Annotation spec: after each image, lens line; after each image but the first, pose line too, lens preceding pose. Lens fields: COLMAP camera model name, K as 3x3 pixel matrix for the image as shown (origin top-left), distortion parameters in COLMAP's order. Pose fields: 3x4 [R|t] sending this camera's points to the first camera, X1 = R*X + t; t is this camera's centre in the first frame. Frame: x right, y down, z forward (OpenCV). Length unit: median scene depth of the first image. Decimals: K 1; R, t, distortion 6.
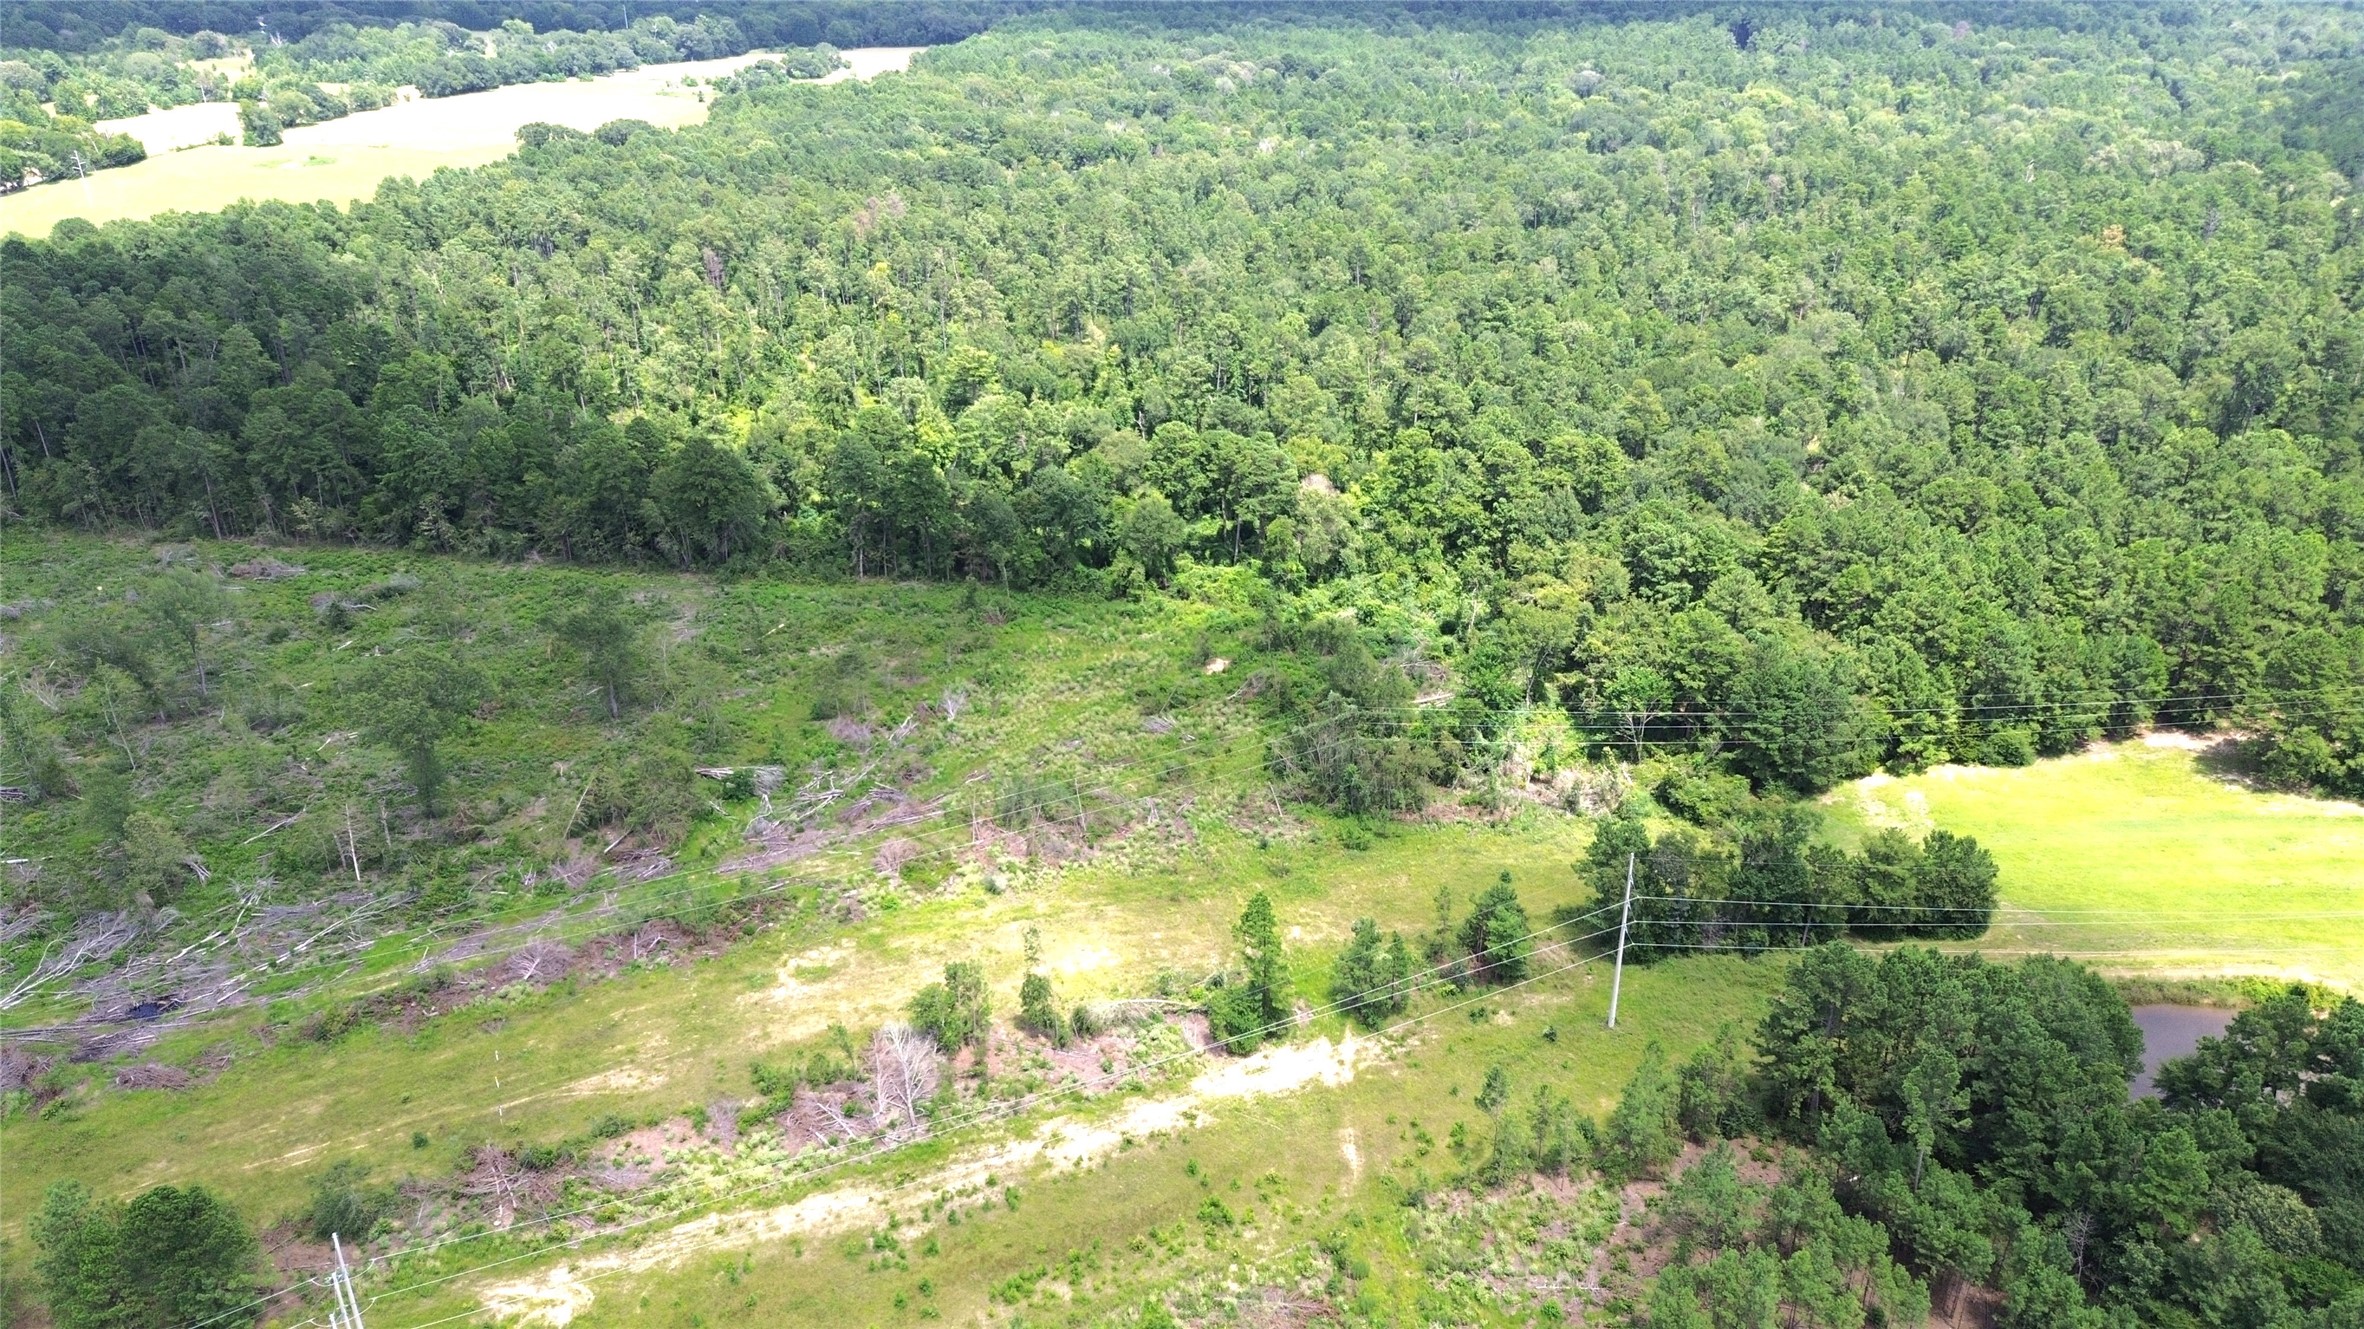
lens RADIAL K [[1680.9, 0, 1189.8], [0, 1680.9, 669.9], [0, 0, 1]] dist [0.064078, -0.064155]
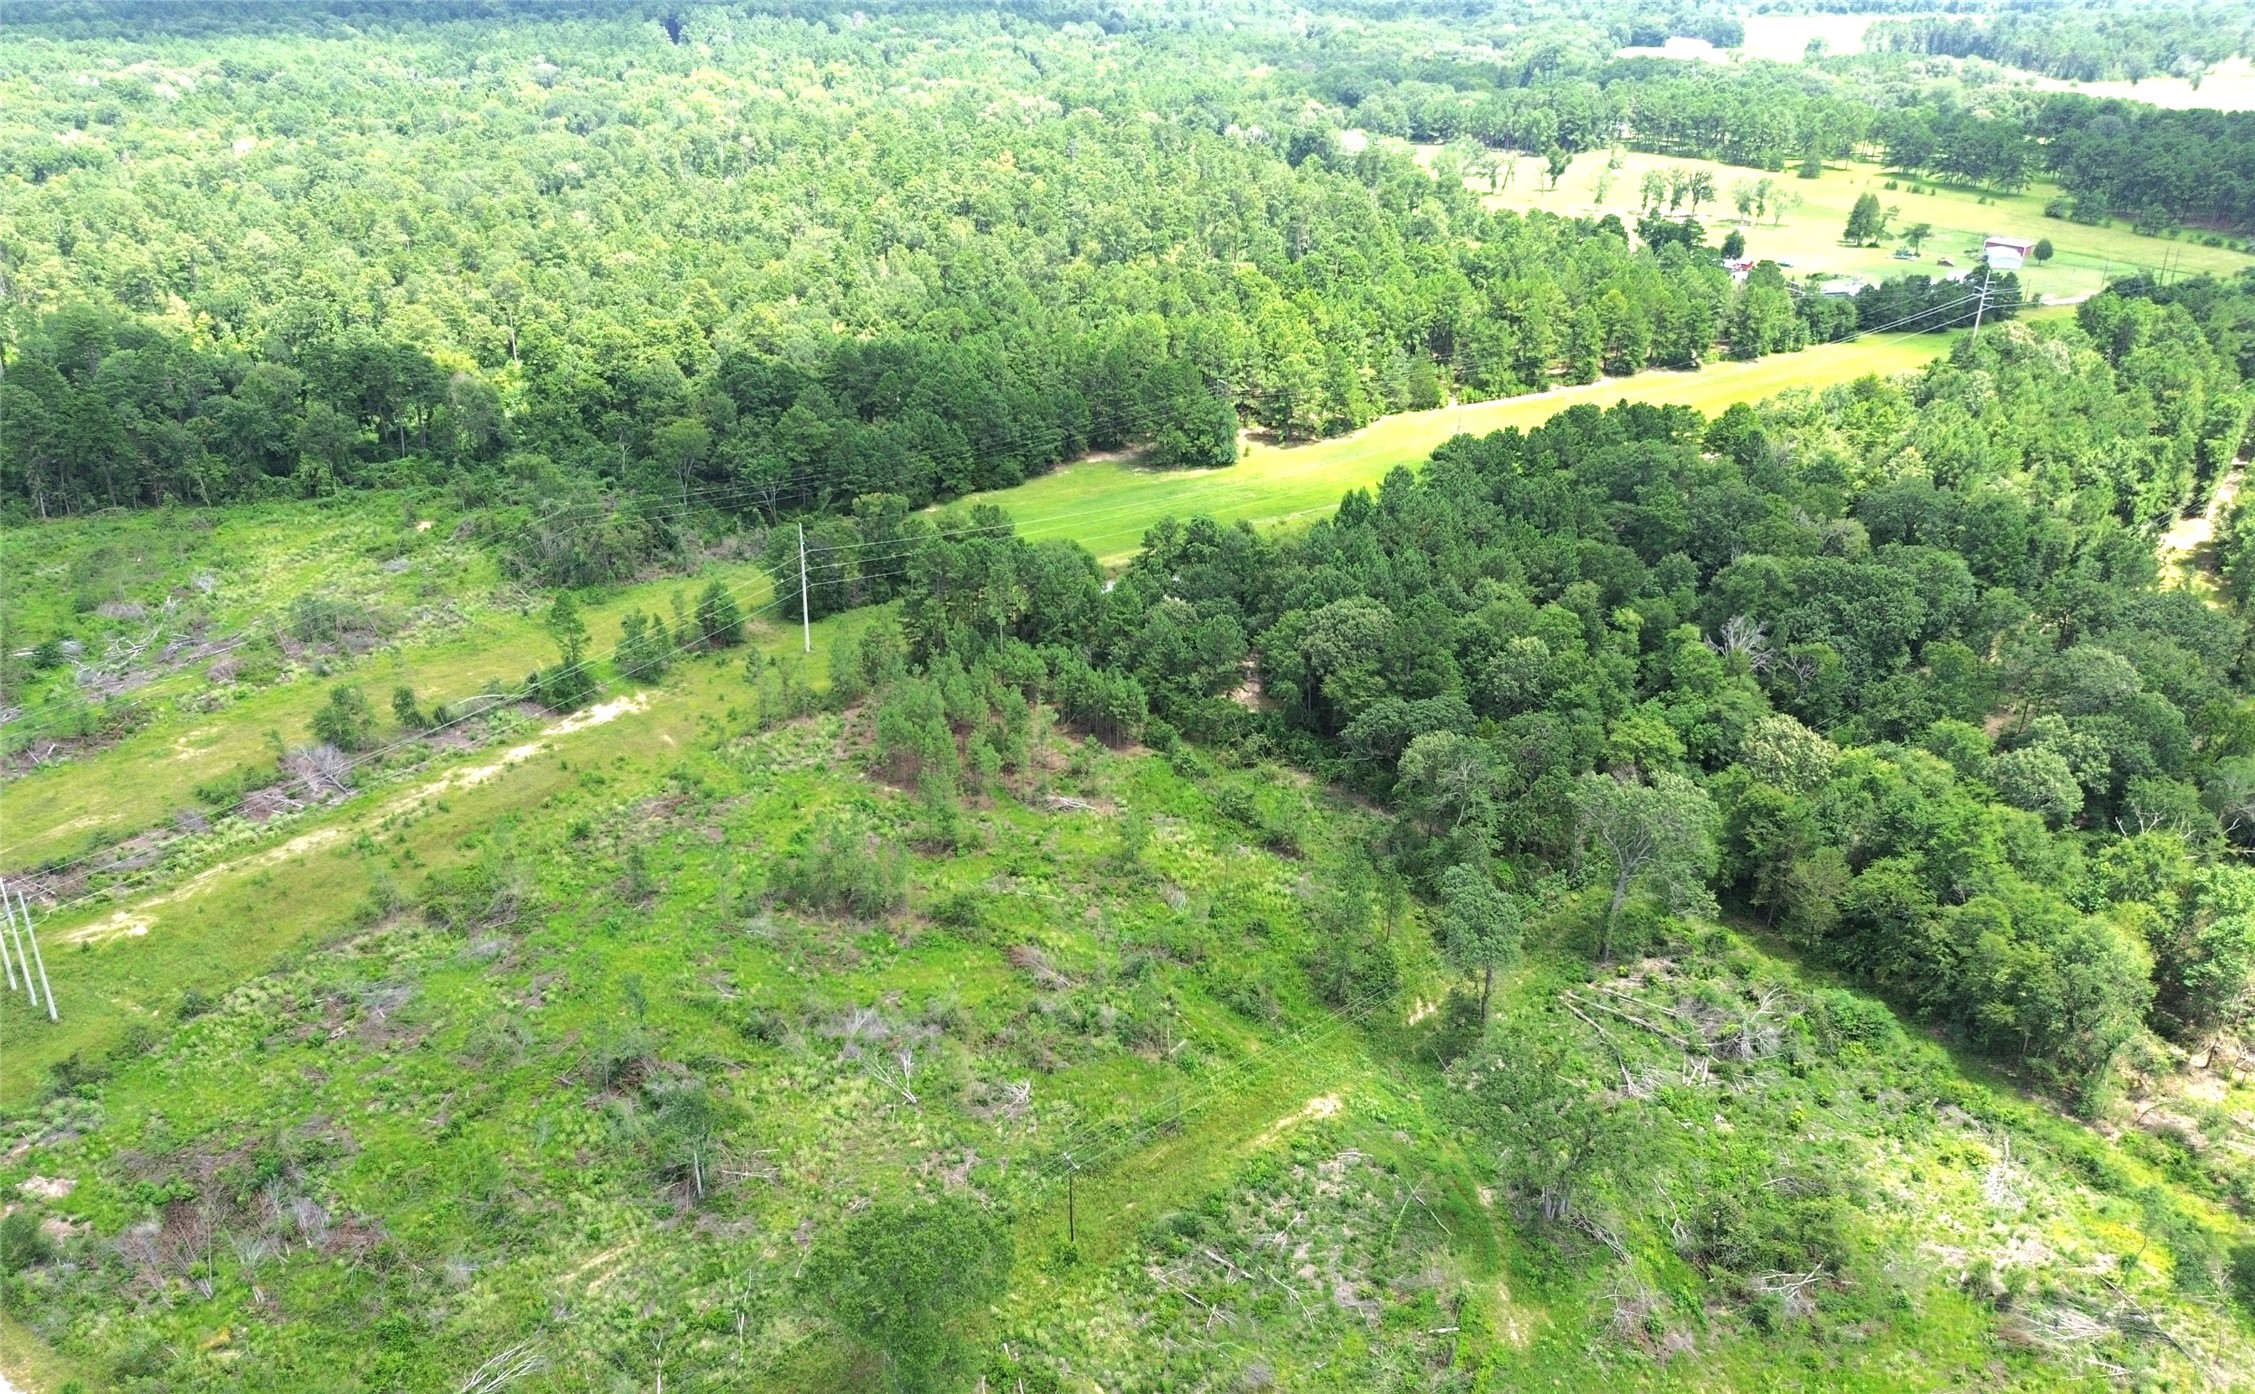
lens RADIAL K [[1754.9, 0, 1019.6], [0, 1754.9, 709.7], [0, 0, 1]] dist [0.080670, -0.090917]
pose [[0.882105, -0.203166, 0.424987, -0.157453], [0.203543, 0.978028, 0.045074, 0.141594], [-0.424807, 0.046743, 0.904076, -0.295400]]
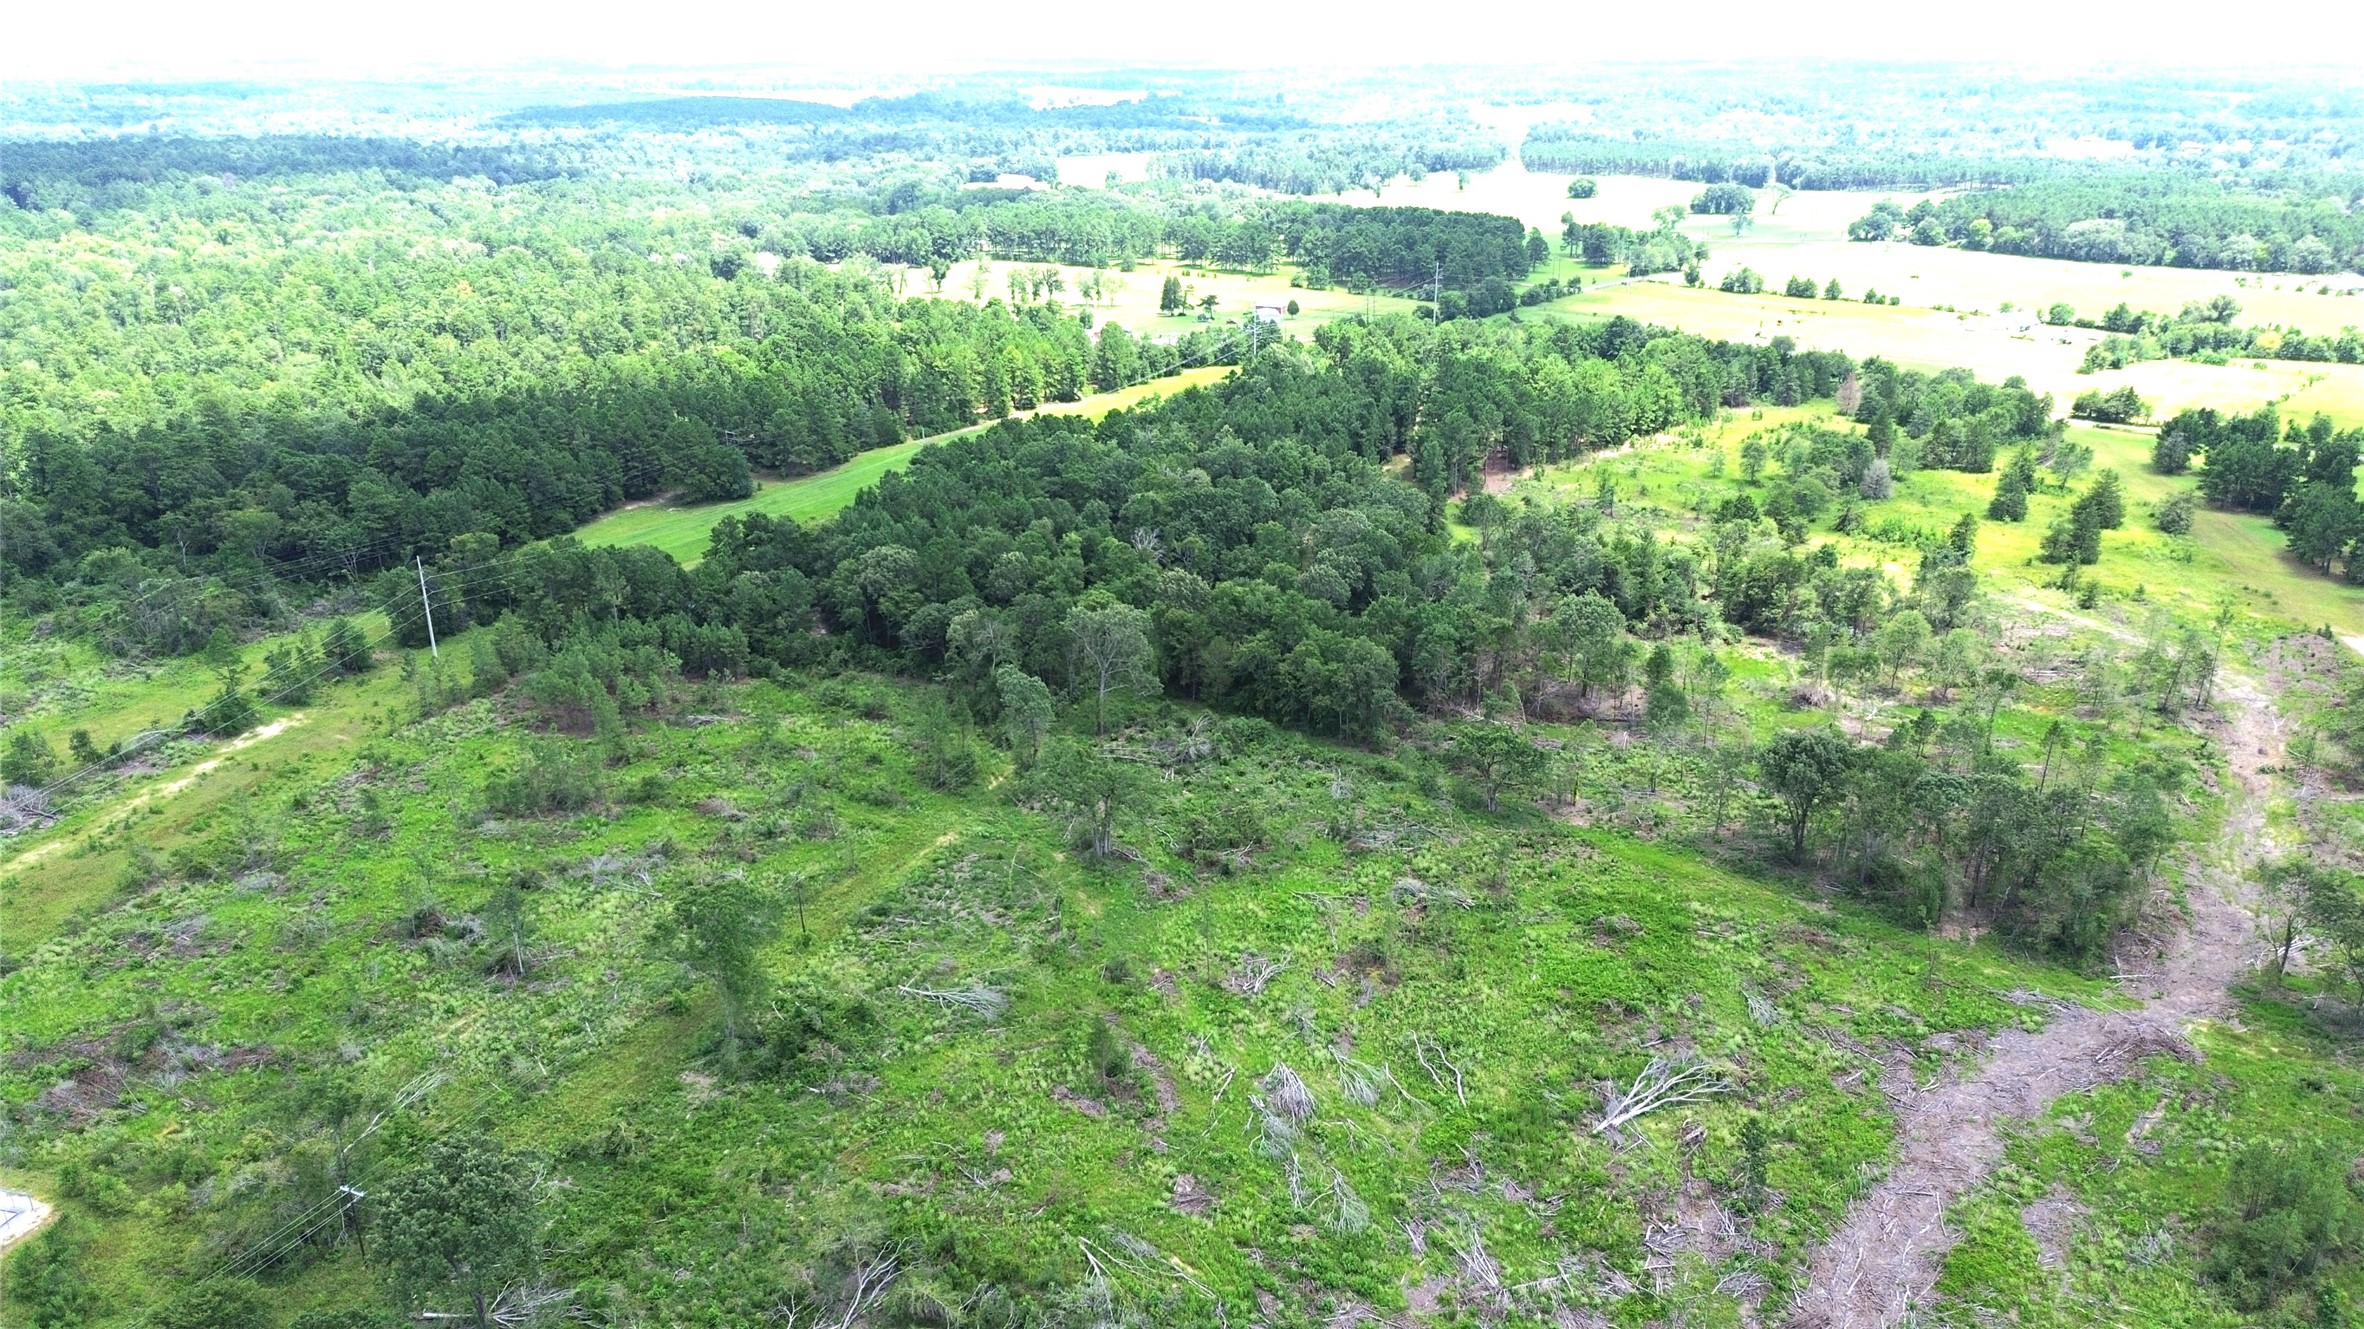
lens RADIAL K [[1680.9, 0, 1189.8], [0, 1680.9, 669.9], [0, 0, 1]] dist [0.064078, -0.064155]
pose [[0.595947, -0.287095, 0.749949, -0.384180], [0.351166, 0.933047, 0.078135, 0.219043], [-0.722170, 0.216792, 0.656865, -0.461078]]
